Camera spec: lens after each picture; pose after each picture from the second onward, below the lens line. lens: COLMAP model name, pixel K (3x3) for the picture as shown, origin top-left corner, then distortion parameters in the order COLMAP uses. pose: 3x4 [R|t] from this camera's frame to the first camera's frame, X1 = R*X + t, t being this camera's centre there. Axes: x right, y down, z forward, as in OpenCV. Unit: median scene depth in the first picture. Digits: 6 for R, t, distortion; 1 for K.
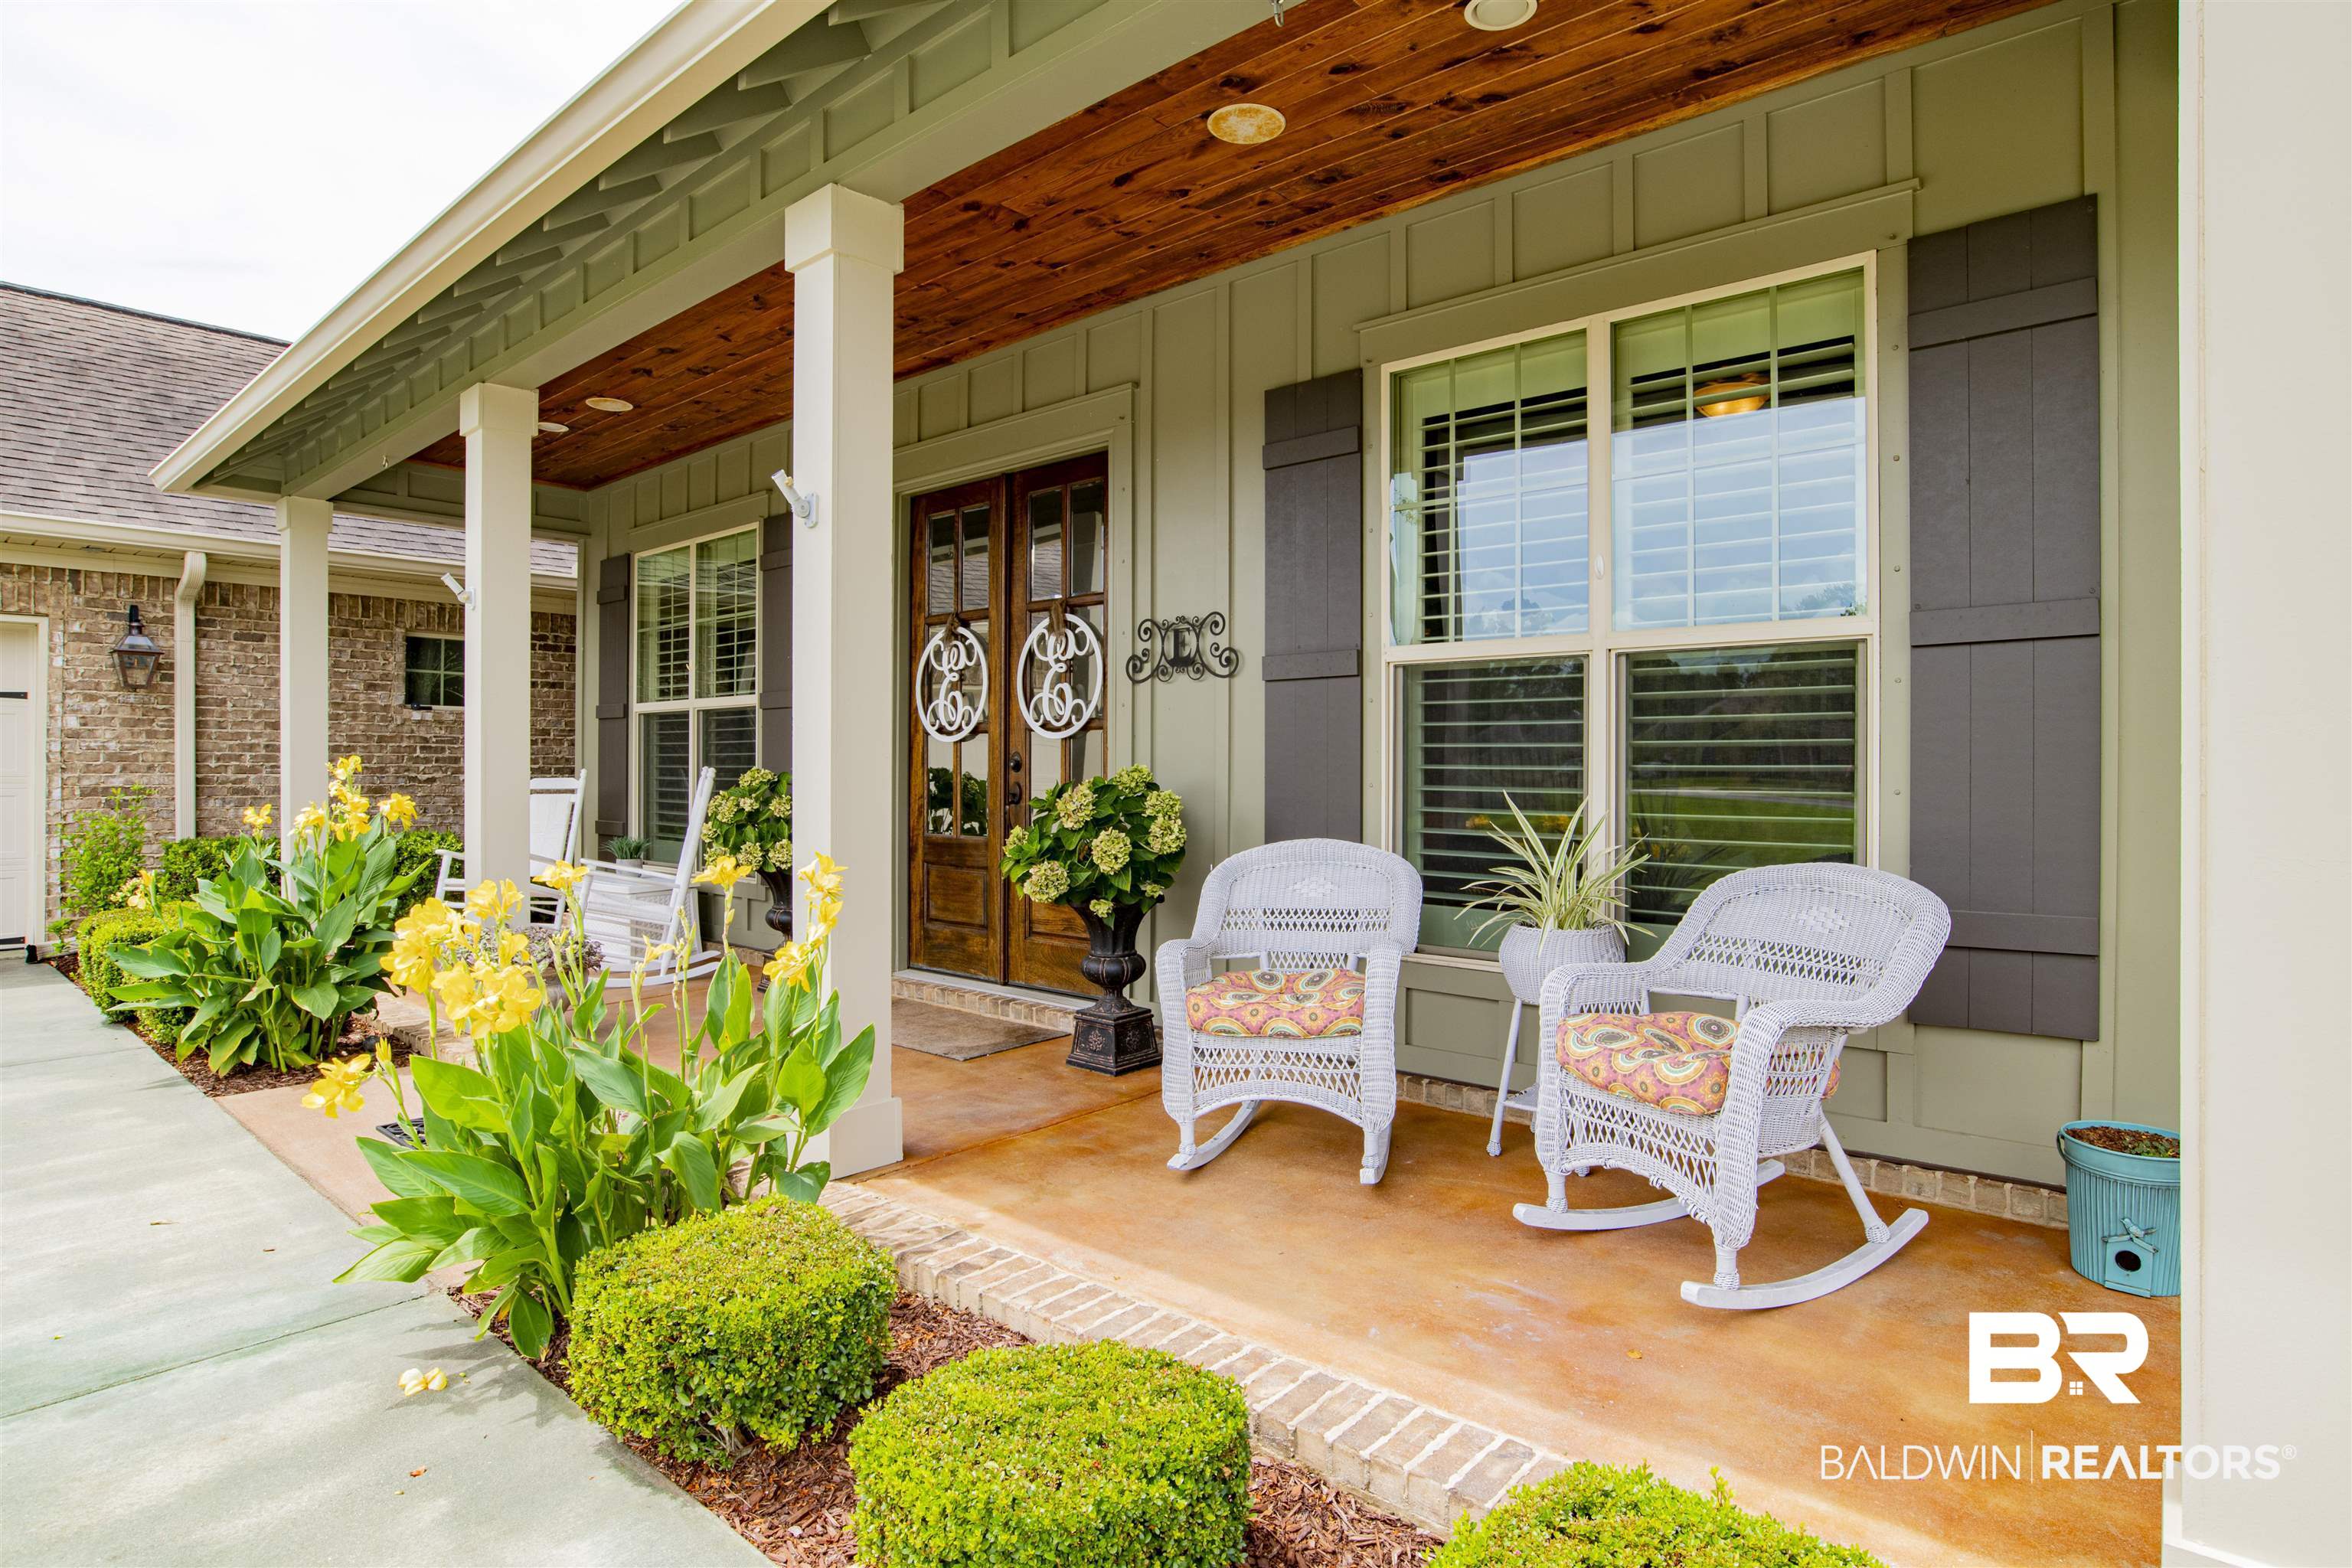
lens RADIAL K [[1218.3, 0, 1180.3], [0, 1218.3, 775.8], [0, 0, 1]] dist [-0.040142, 0.009551]
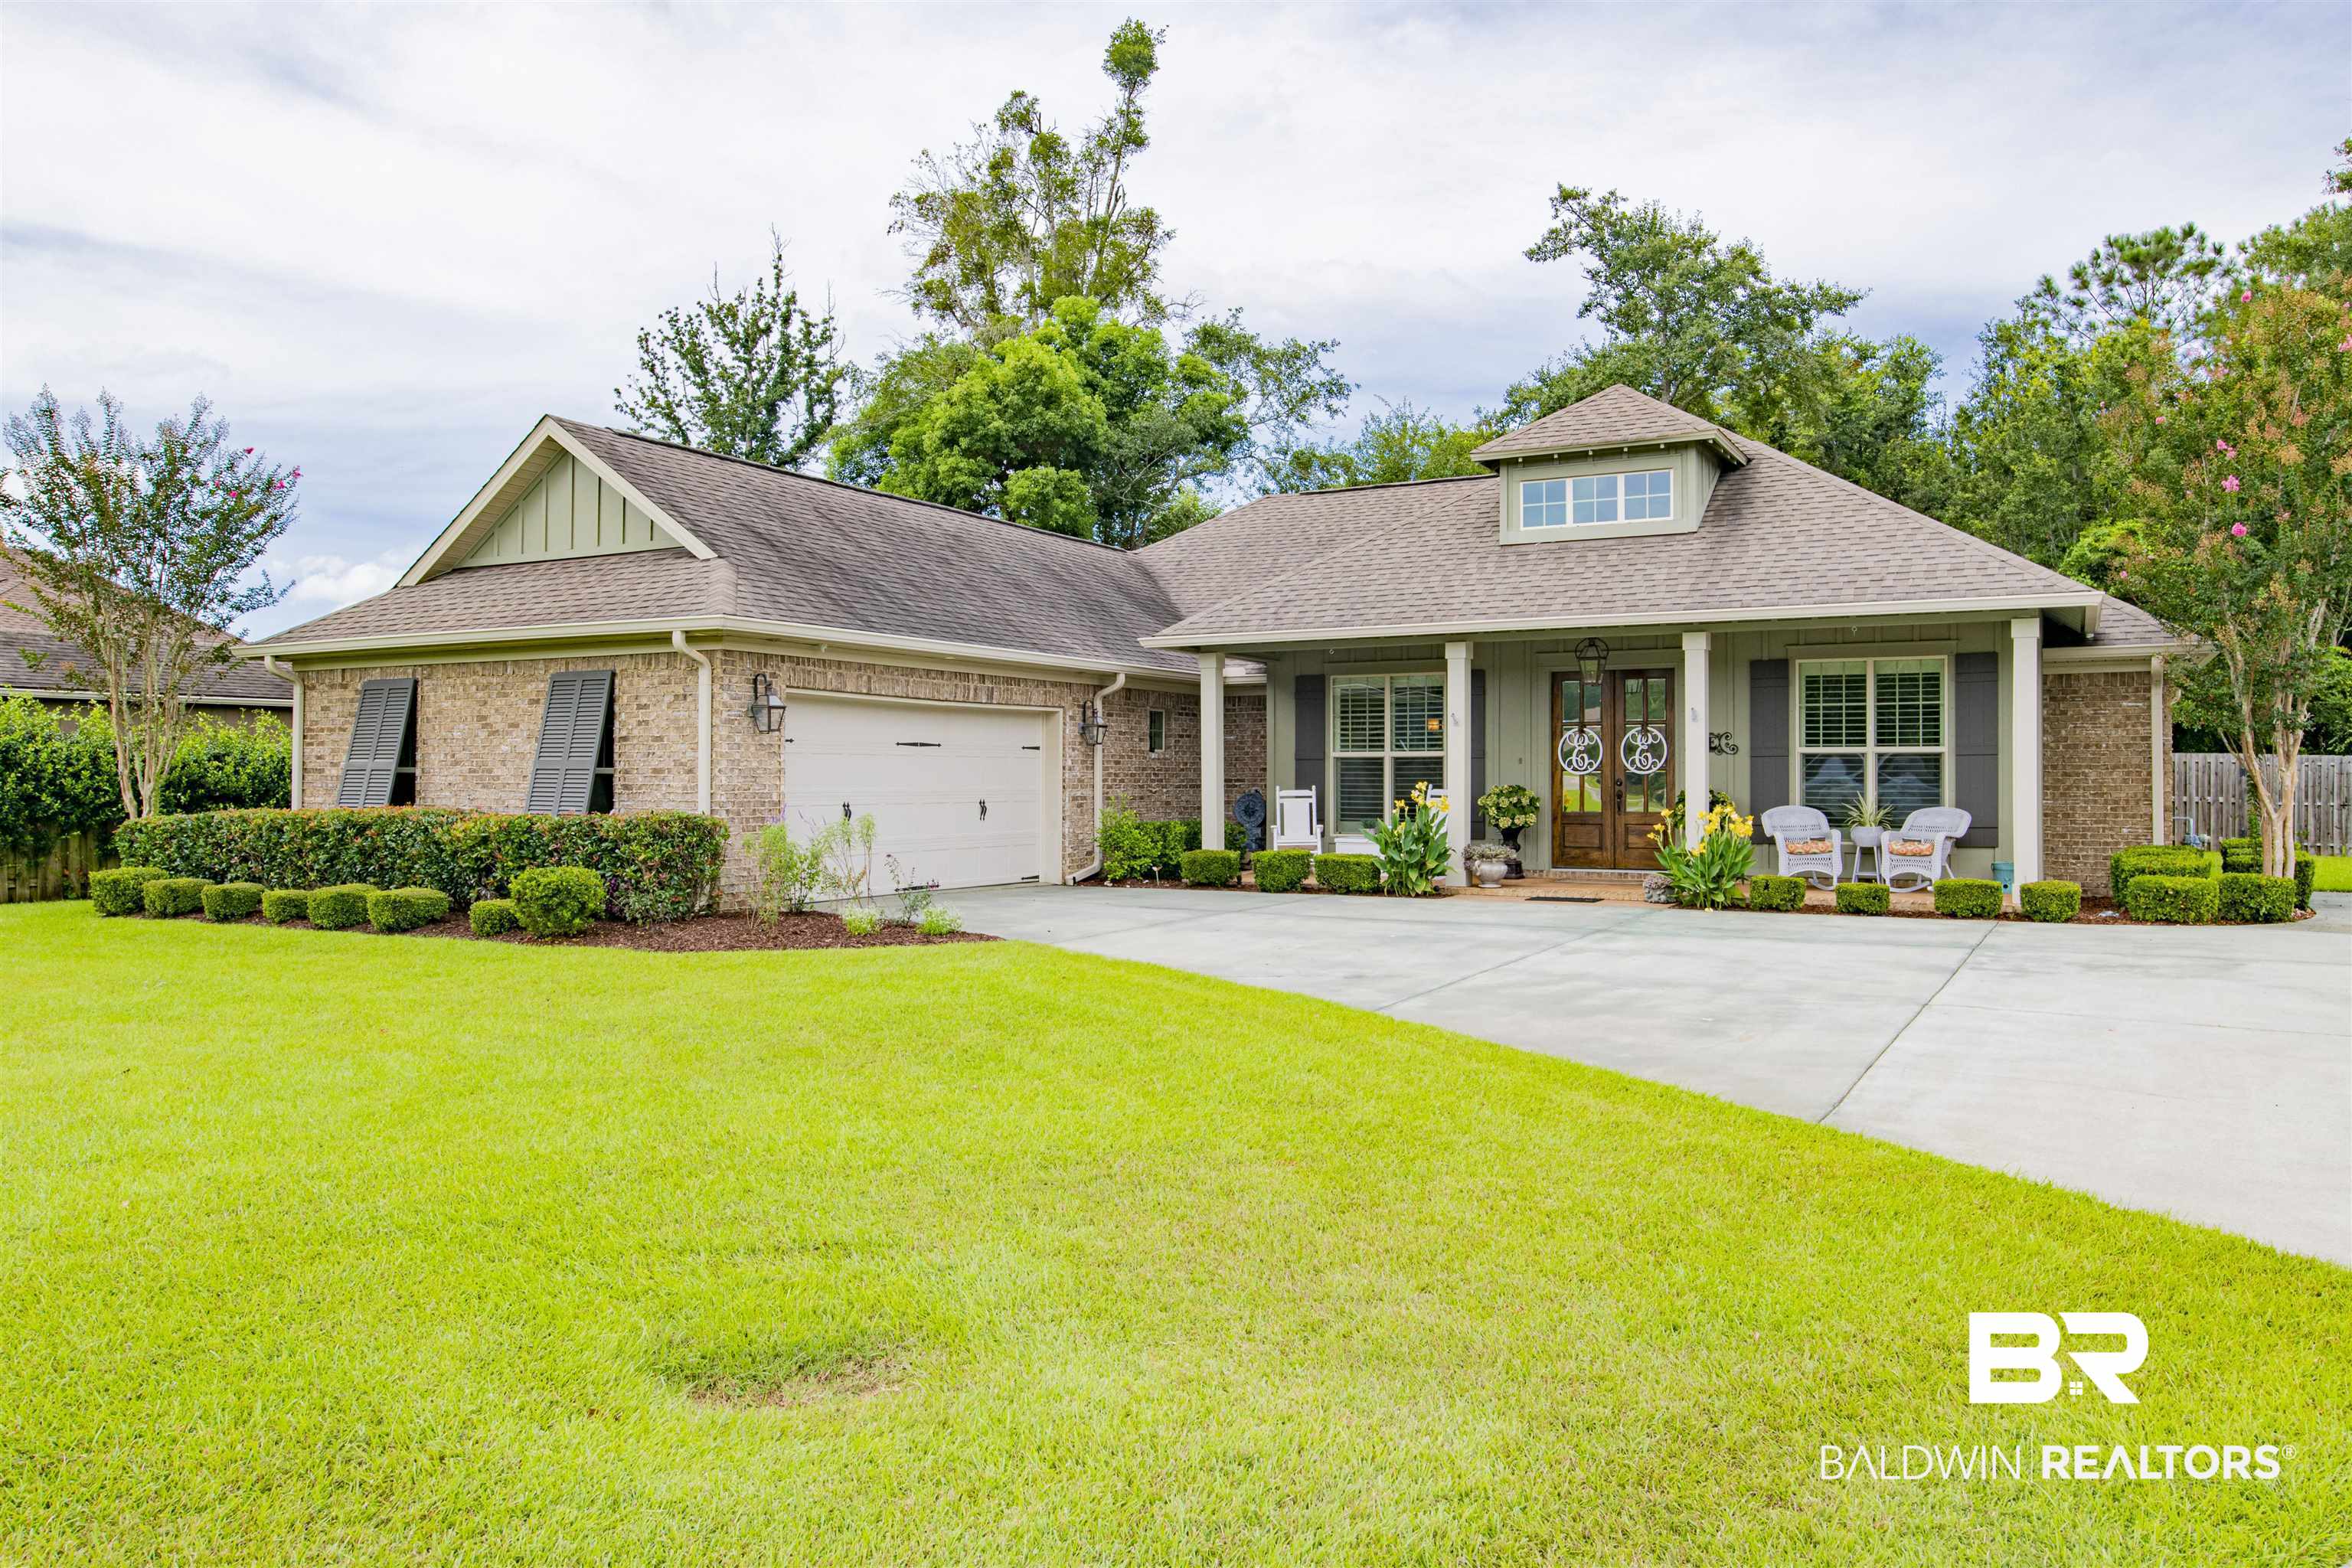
lens RADIAL K [[1717.7, 0, 1167.5], [0, 1717.7, 767.9], [0, 0, 1]] dist [0.009764, 0.008648]
pose [[0.975927, 0.000769, 0.218097, -2.267914], [0.003407, 0.999818, -0.018771, 0.028080], [-0.218072, 0.019062, 0.975746, -2.853395]]
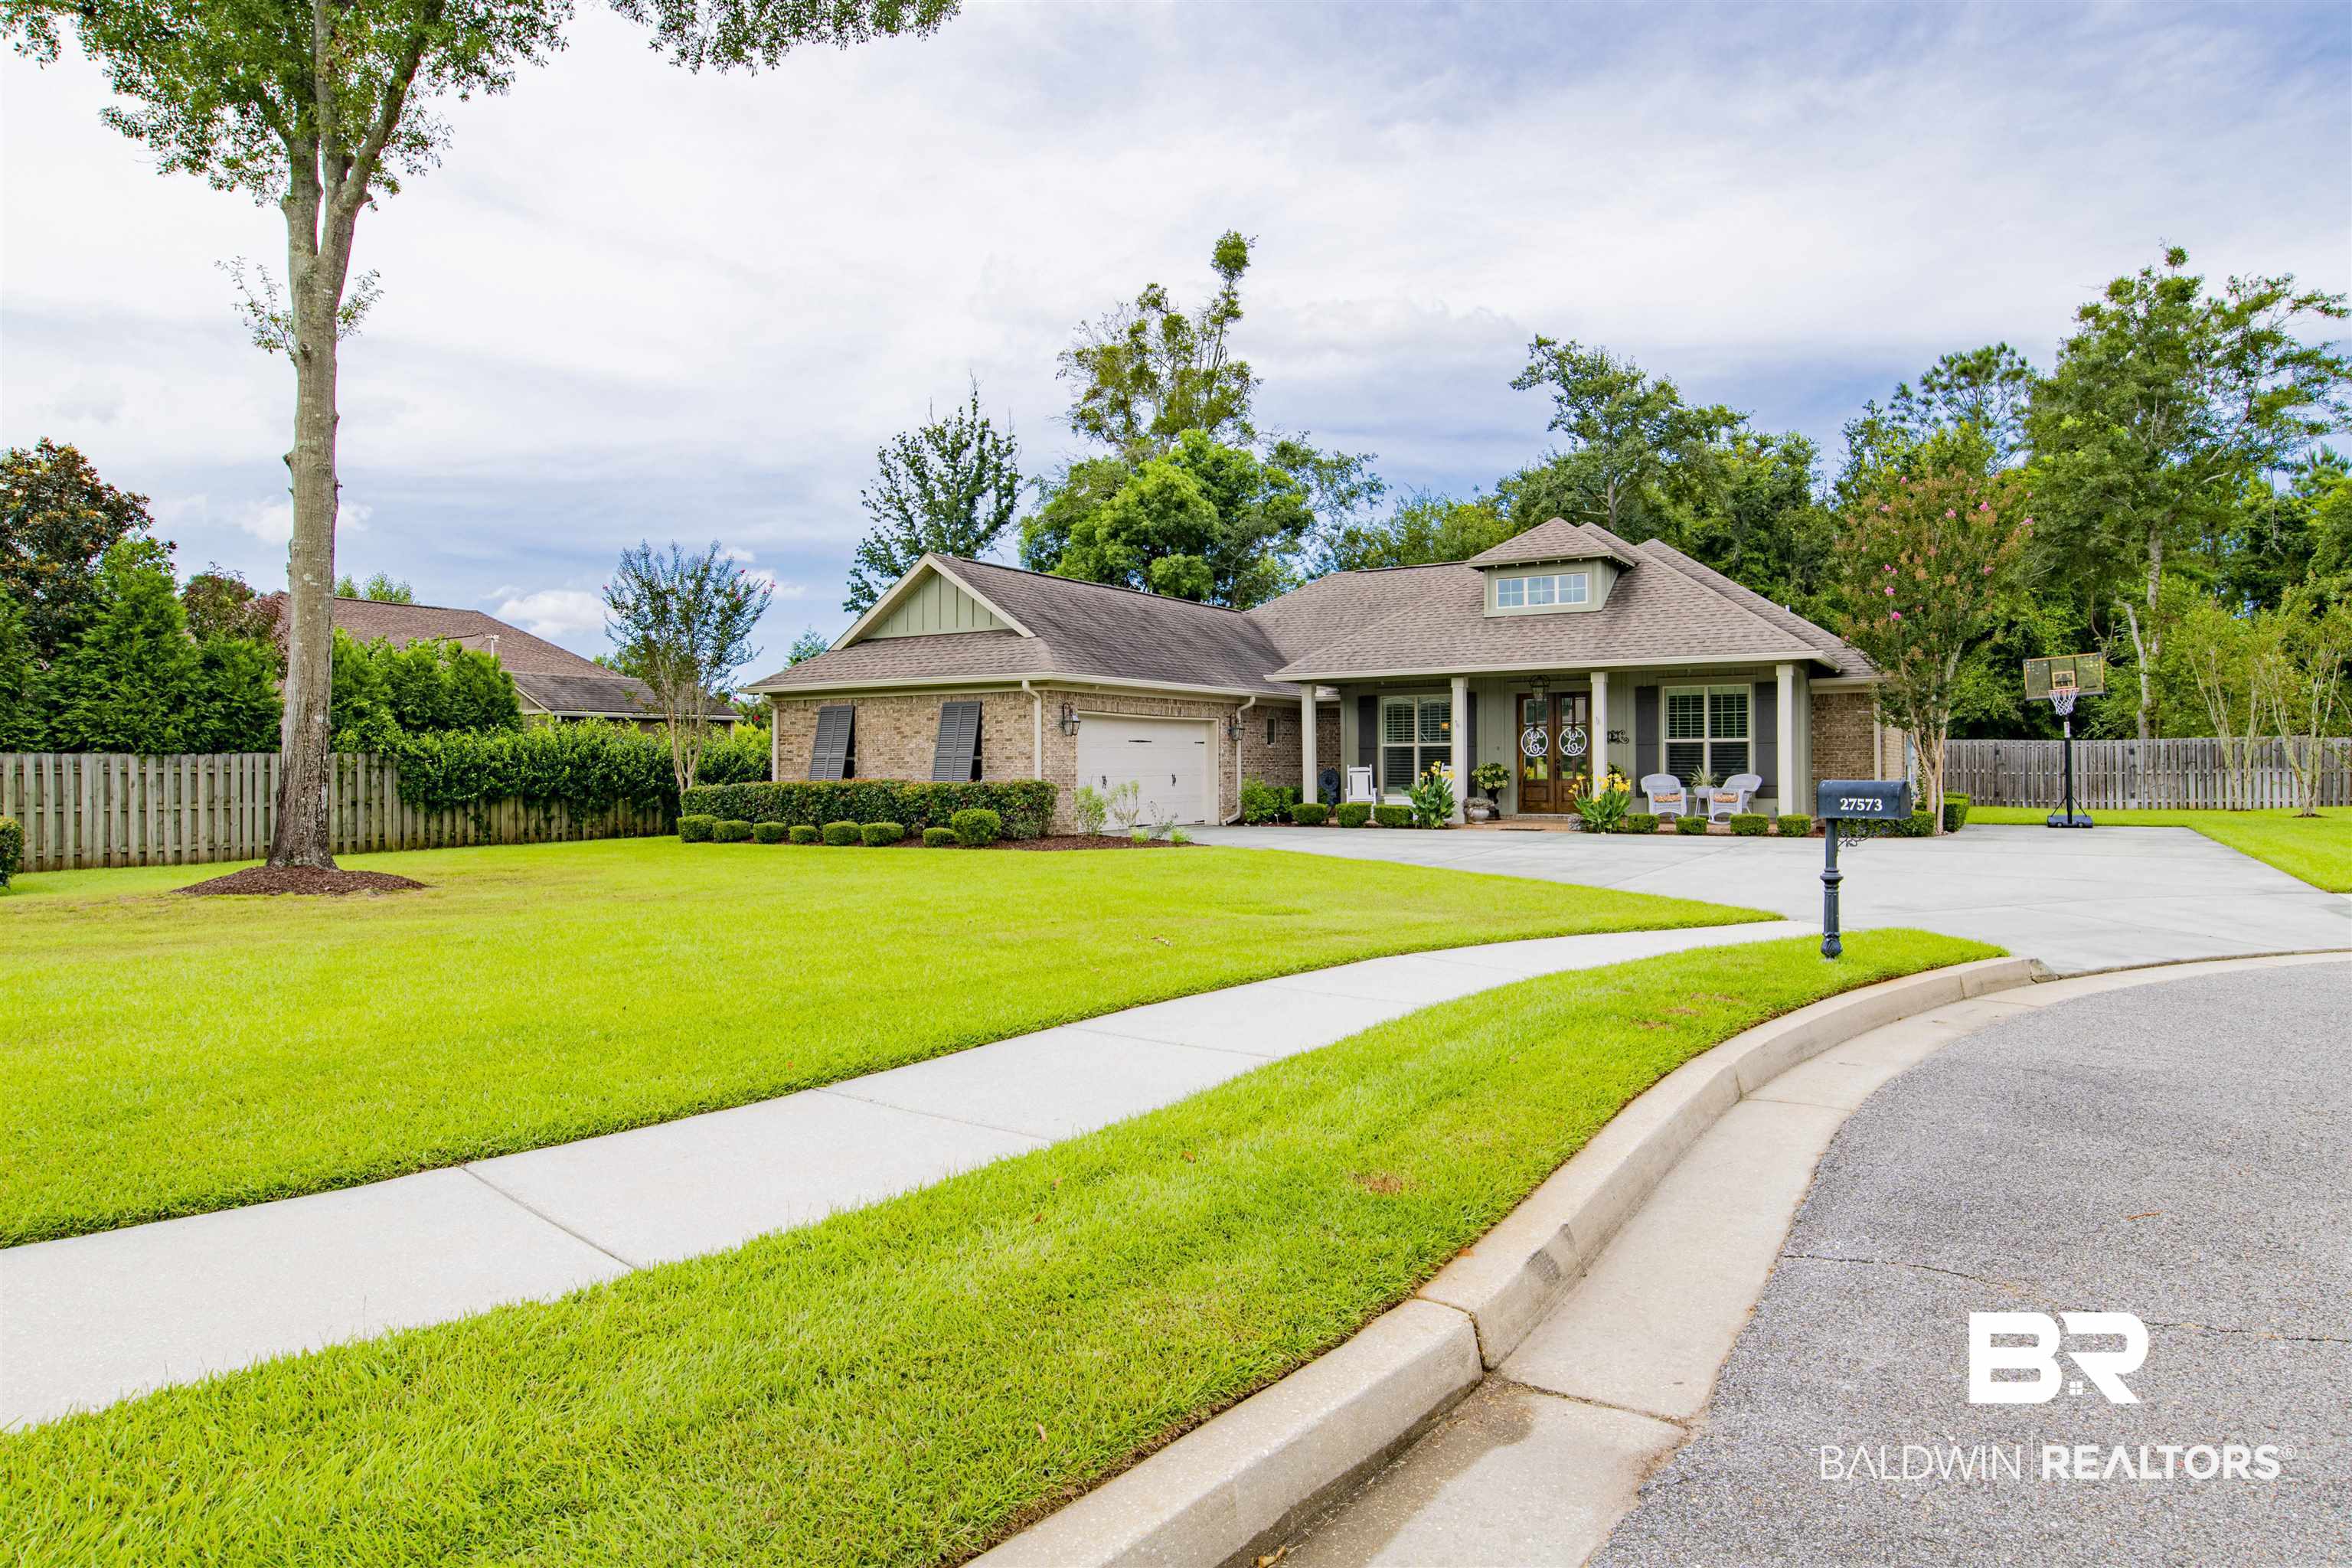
lens RADIAL K [[1428.2, 0, 1182.4], [0, 1428.2, 795.4], [0, 0, 1]] dist [-0.004983, -0.002290]
pose [[0.981784, -0.011755, 0.189634, -2.878552], [0.010317, 0.999910, 0.008570, 0.064097], [-0.189718, -0.006458, 0.981817, -4.426787]]
